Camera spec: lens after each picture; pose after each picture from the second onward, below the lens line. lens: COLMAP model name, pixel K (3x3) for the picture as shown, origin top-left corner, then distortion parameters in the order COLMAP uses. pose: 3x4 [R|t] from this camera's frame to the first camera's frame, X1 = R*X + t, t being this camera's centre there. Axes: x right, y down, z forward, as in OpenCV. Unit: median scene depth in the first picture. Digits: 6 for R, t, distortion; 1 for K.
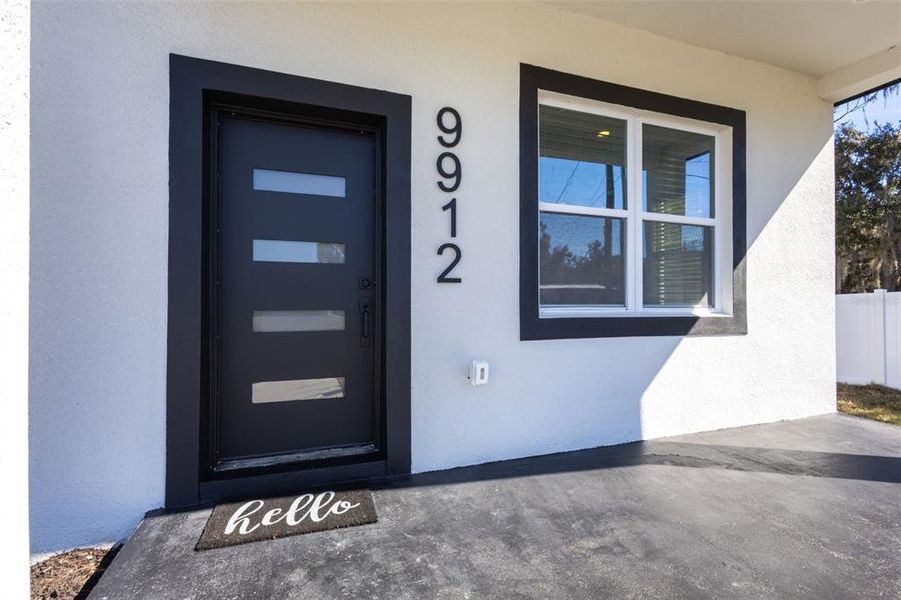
lens RADIAL K [[422.9, 0, 450.5], [0, 422.9, 300.0], [0, 0, 1]] dist [-0.000078, -0.000560]
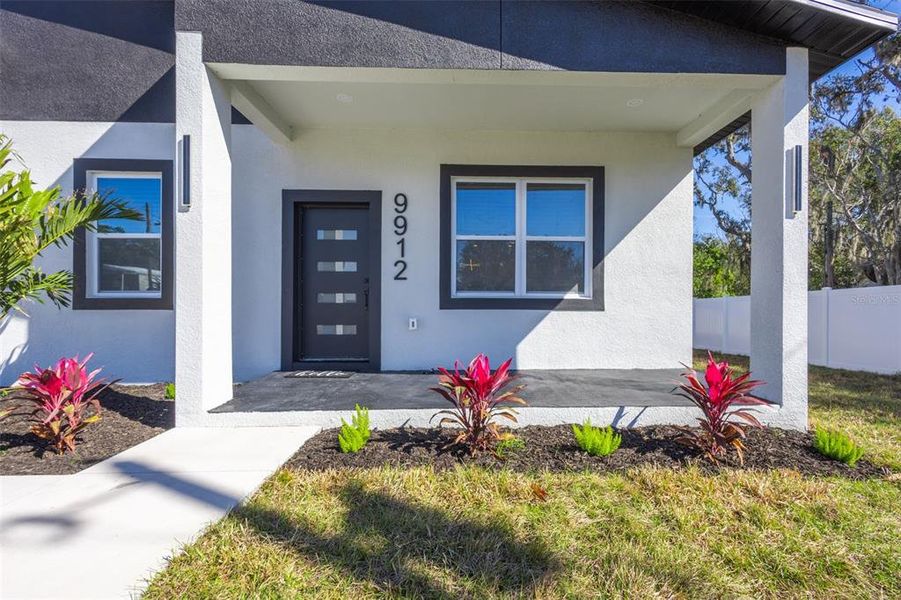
lens RADIAL K [[416.3, 0, 450.5], [0, 416.3, 300.0], [0, 0, 1]] dist [0.002900, 0.000110]
pose [[0.946659, 0.002890, -0.322224, 0.818365], [-0.001539, 0.999989, 0.004448, 0.044882], [0.322233, -0.003715, 0.946653, -0.770995]]
